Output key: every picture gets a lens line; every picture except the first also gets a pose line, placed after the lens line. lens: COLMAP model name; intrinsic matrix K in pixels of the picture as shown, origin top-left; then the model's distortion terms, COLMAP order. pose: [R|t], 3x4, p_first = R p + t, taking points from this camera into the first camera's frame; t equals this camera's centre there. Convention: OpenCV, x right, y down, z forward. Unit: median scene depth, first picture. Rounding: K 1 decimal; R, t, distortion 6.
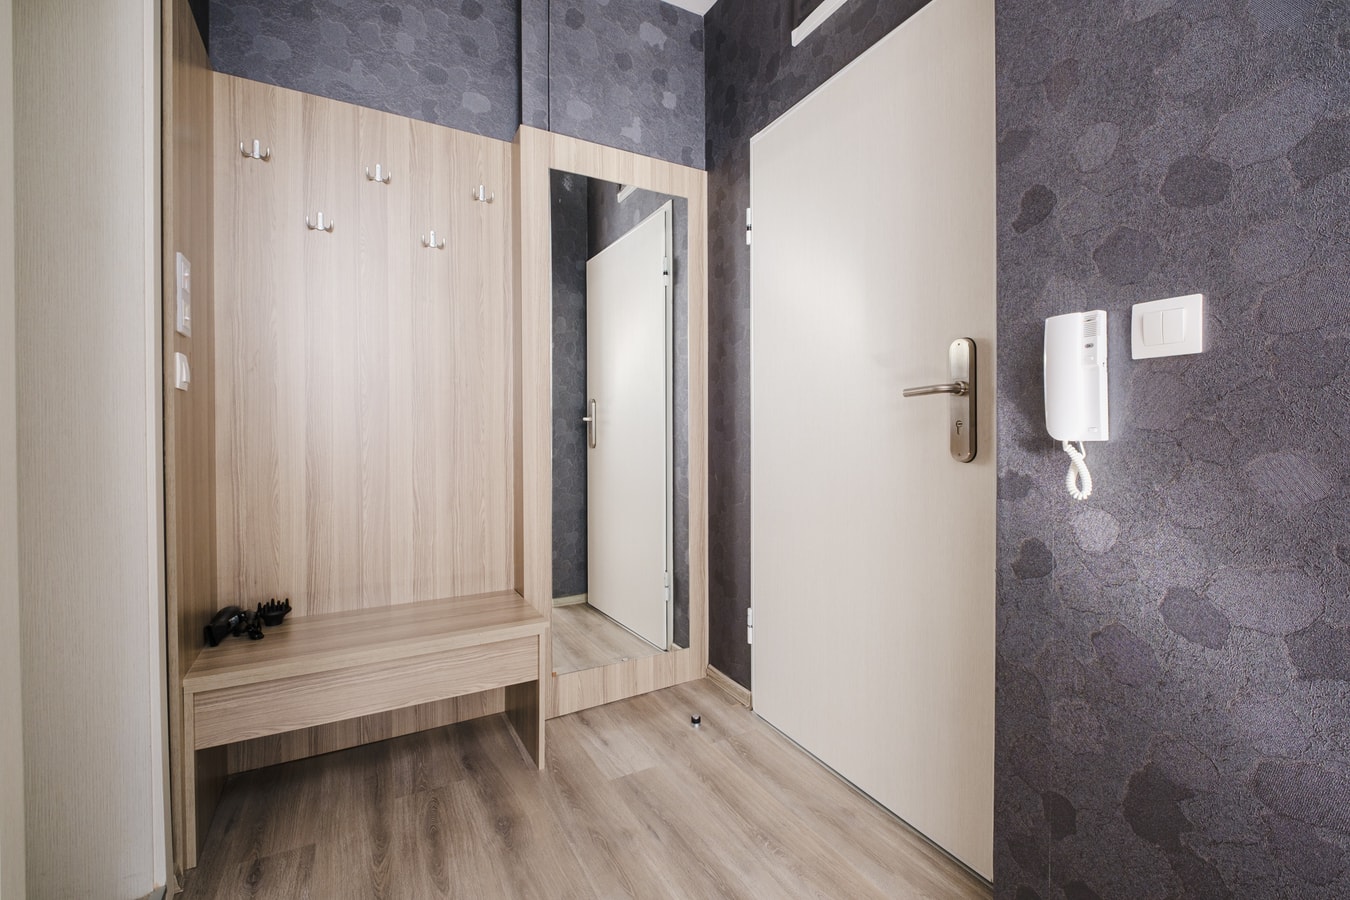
lens RADIAL K [[596.6, 0, 679.4], [0, 596.6, 445.5], [0, 0, 1]] dist [-0.001525, -0.002461]
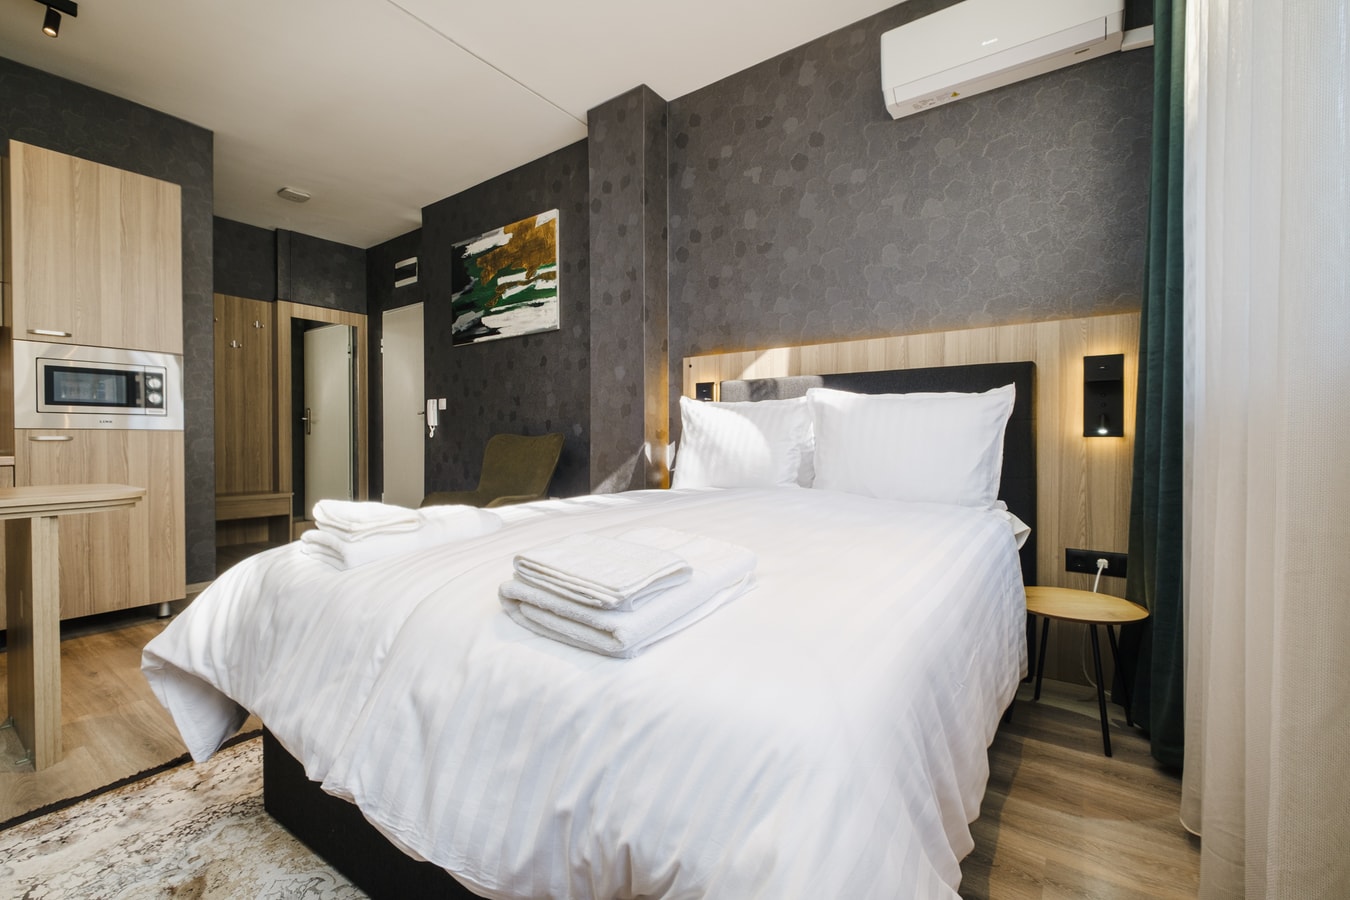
lens RADIAL K [[596.6, 0, 679.3], [0, 596.6, 448.3], [0, 0, 1]] dist [-0.001525, -0.002461]
pose [[0.910332, -0.000083, 0.413878, 0.218812], [0.002084, 0.999988, -0.004383, 0.087850], [-0.413873, 0.004853, 0.910322, -1.862826]]
